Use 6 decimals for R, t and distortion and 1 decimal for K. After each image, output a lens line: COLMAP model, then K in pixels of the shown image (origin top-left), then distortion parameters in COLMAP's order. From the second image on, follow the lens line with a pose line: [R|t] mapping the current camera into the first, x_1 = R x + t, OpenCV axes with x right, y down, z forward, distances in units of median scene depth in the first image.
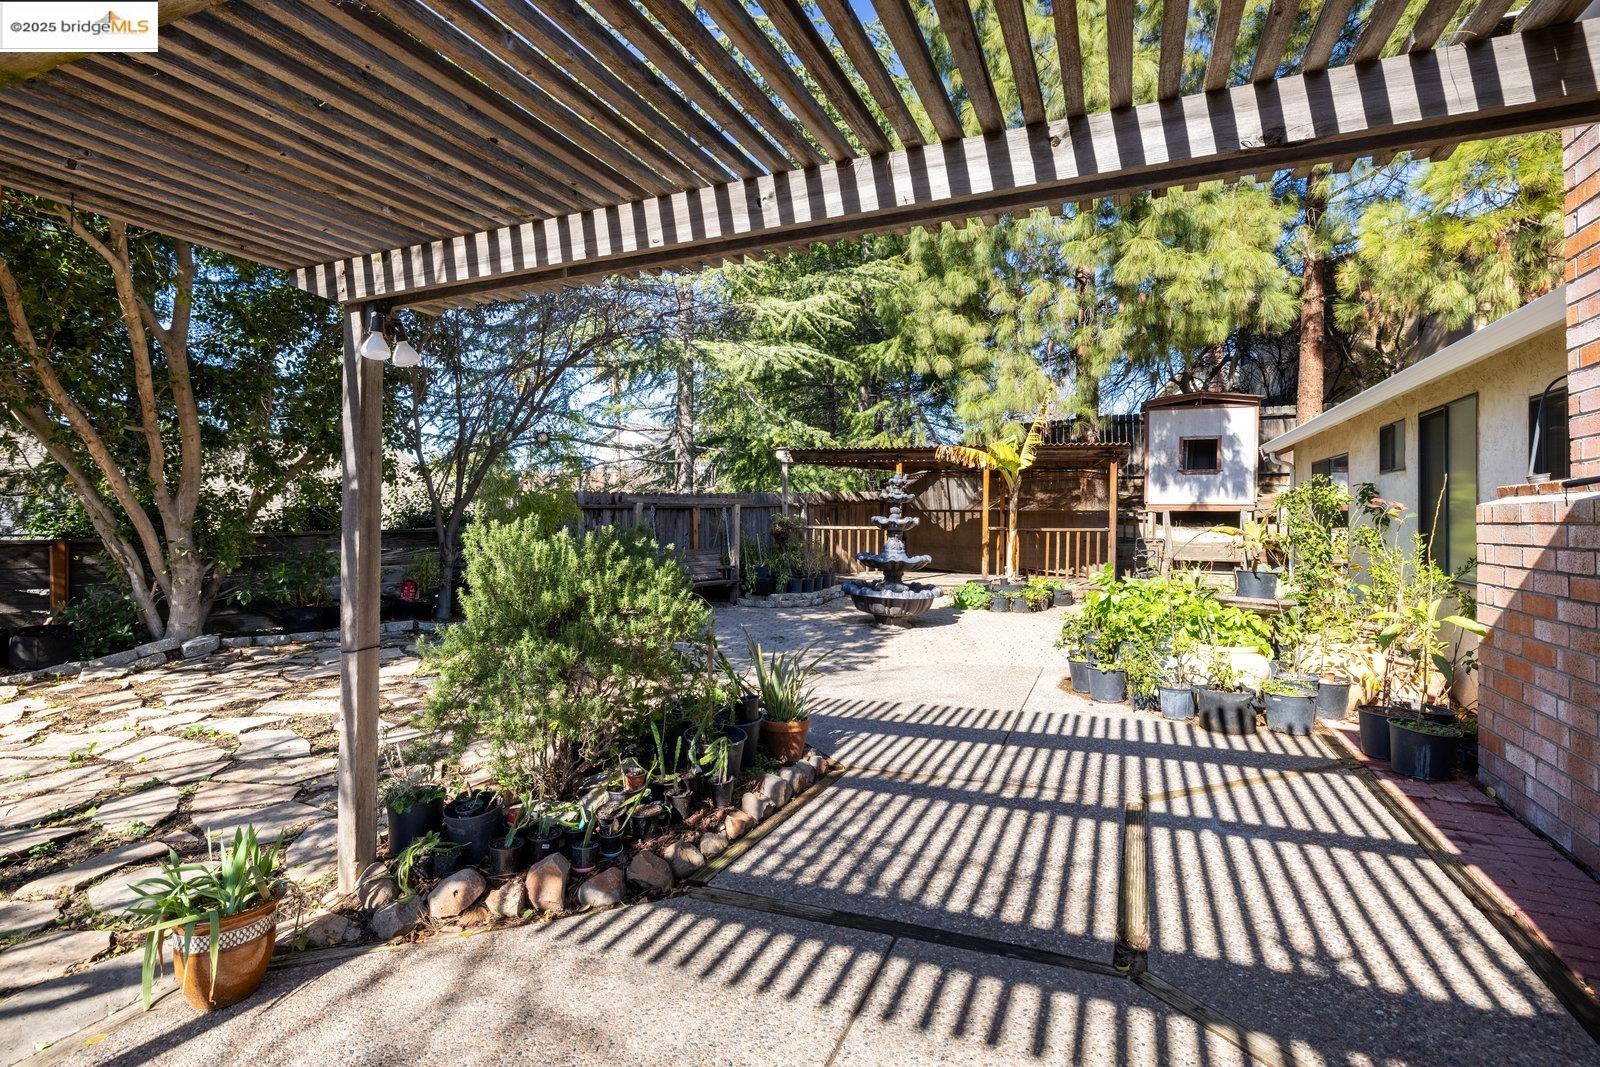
lens RADIAL K [[784.4, 0, 799.2], [0, 784.4, 521.9], [0, 0, 1]] dist [0.000133, 0.000364]
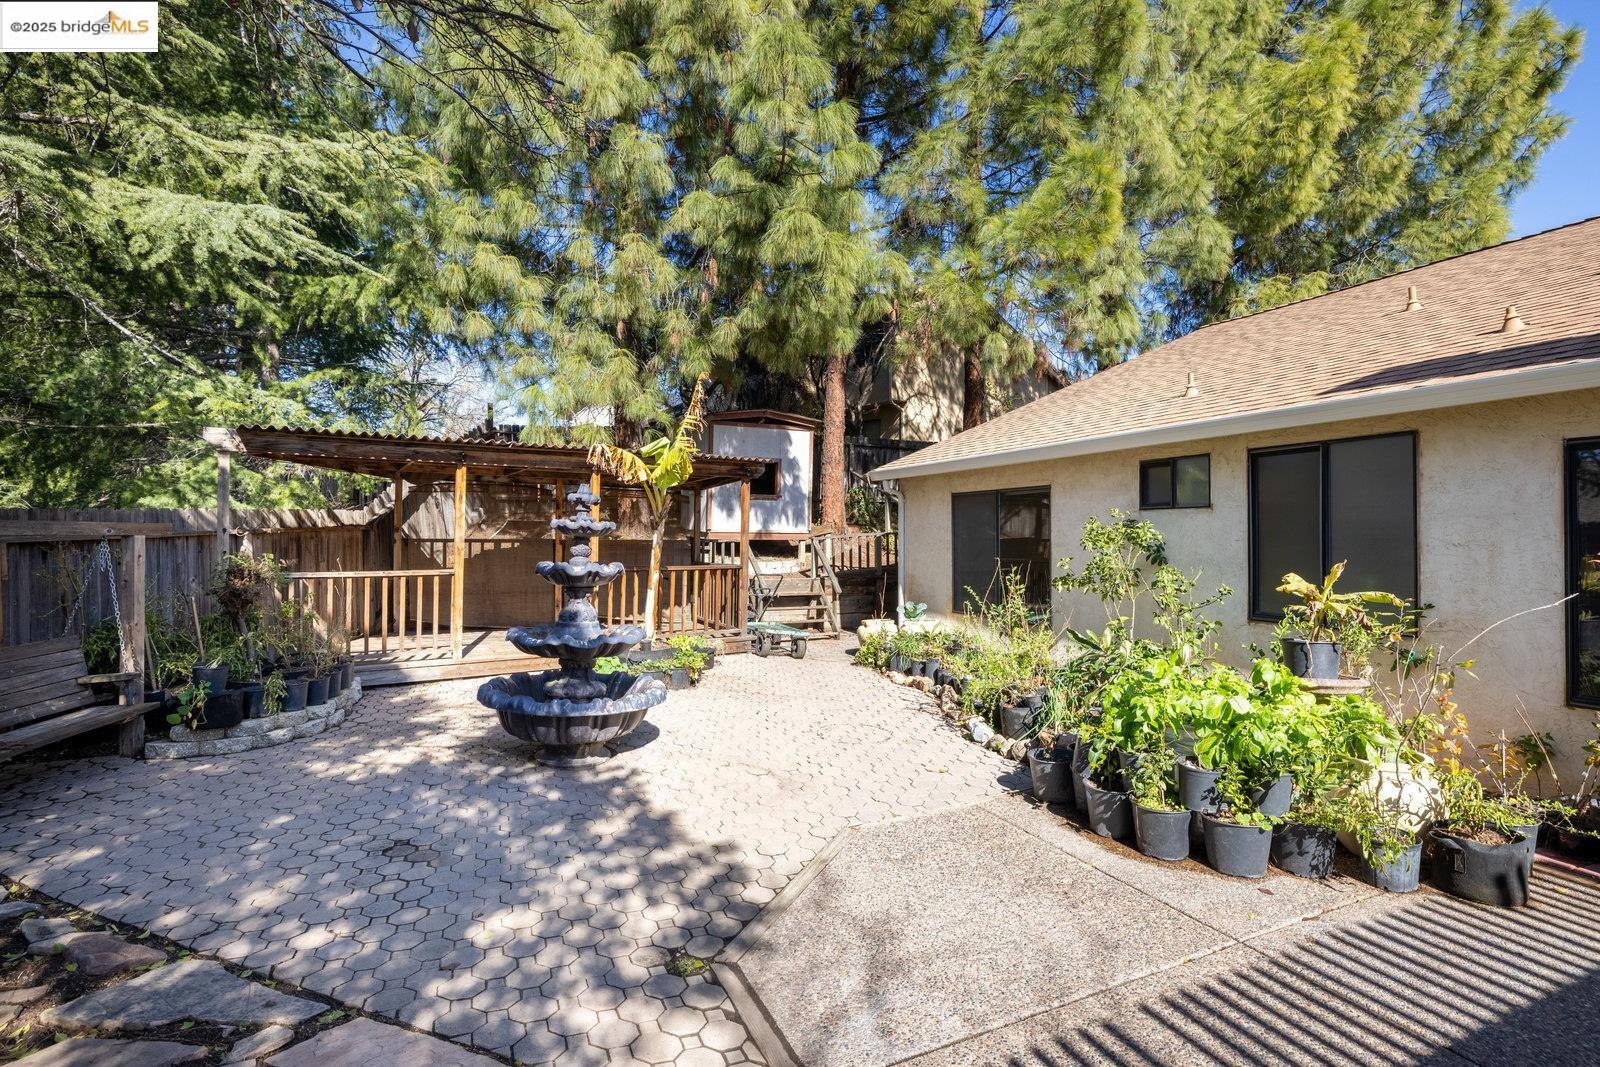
lens RADIAL K [[784.4, 0, 806.5], [0, 784.4, 520.9], [0, 0, 1]] dist [0.000133, 0.000364]
pose [[0.673400, 0.011478, 0.739189, -0.131236], [0.006312, 0.999754, -0.021274, -0.016560], [-0.739251, 0.018992, 0.673162, 0.363339]]
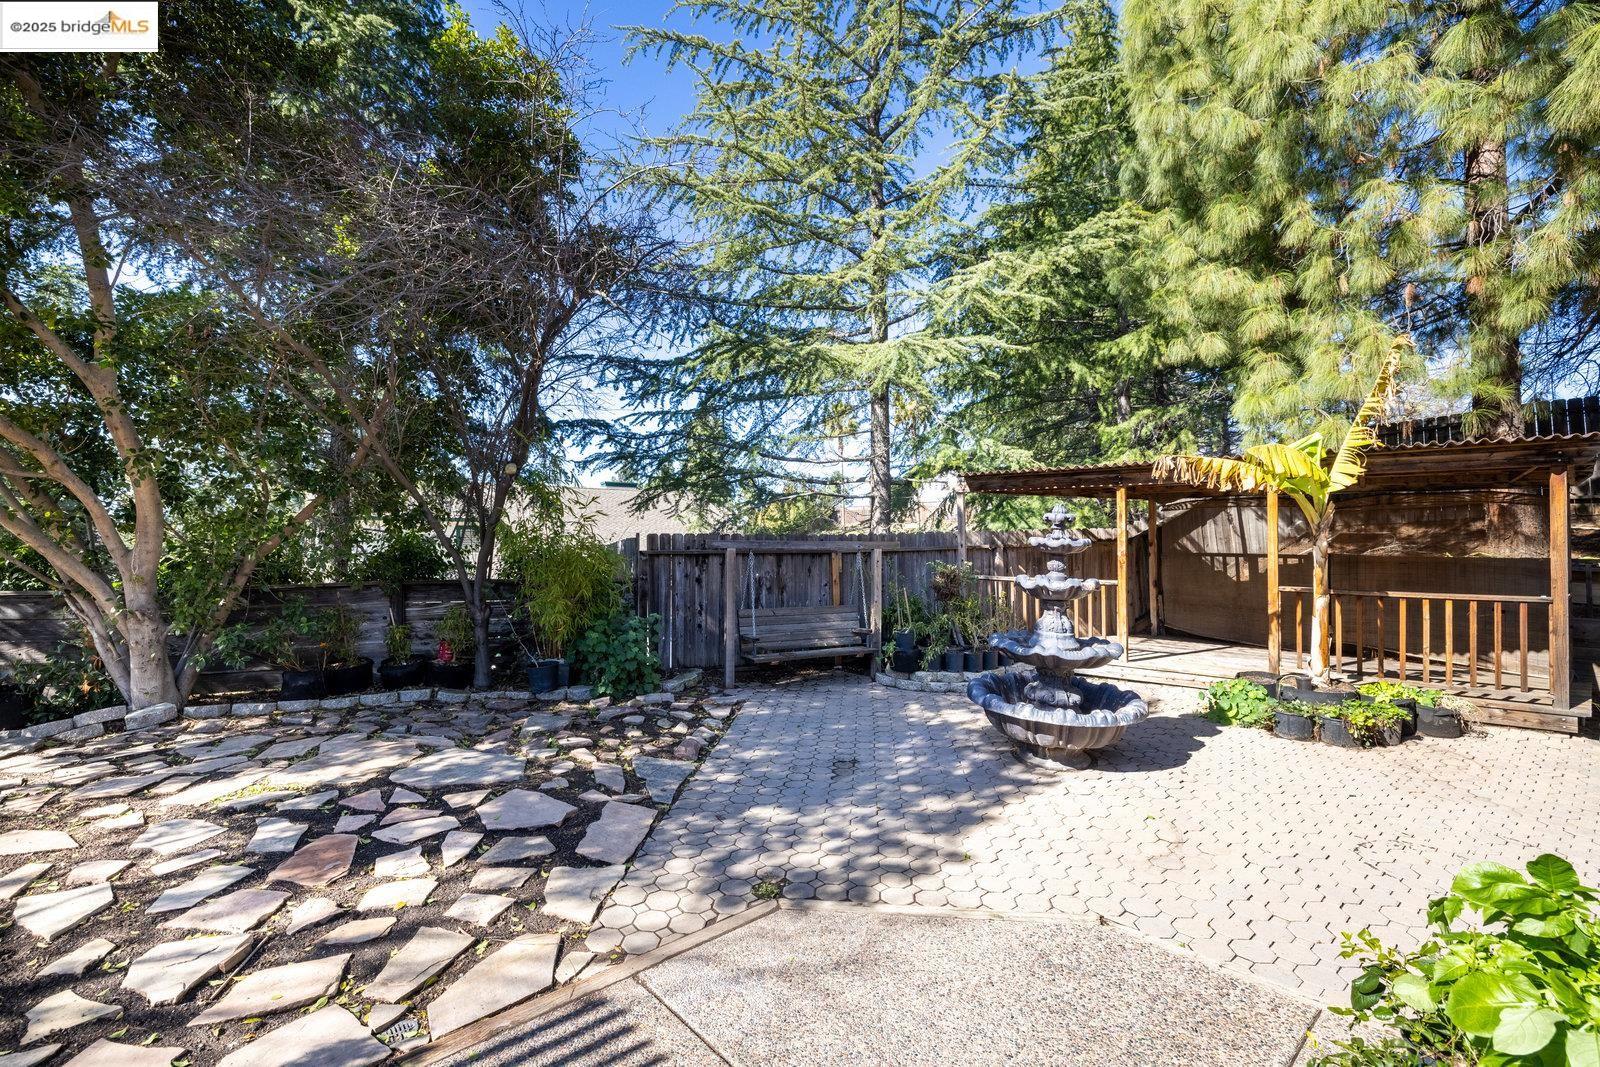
lens RADIAL K [[692.5, 0, 798.9], [0, 692.5, 524.7], [0, 0, 1]] dist [0.010312, -0.000668]
pose [[0.902258, -0.010323, -0.431074, 0.126100], [-0.006121, 0.999306, -0.036742, -0.018181], [0.431154, 0.035790, 0.901568, 0.314813]]
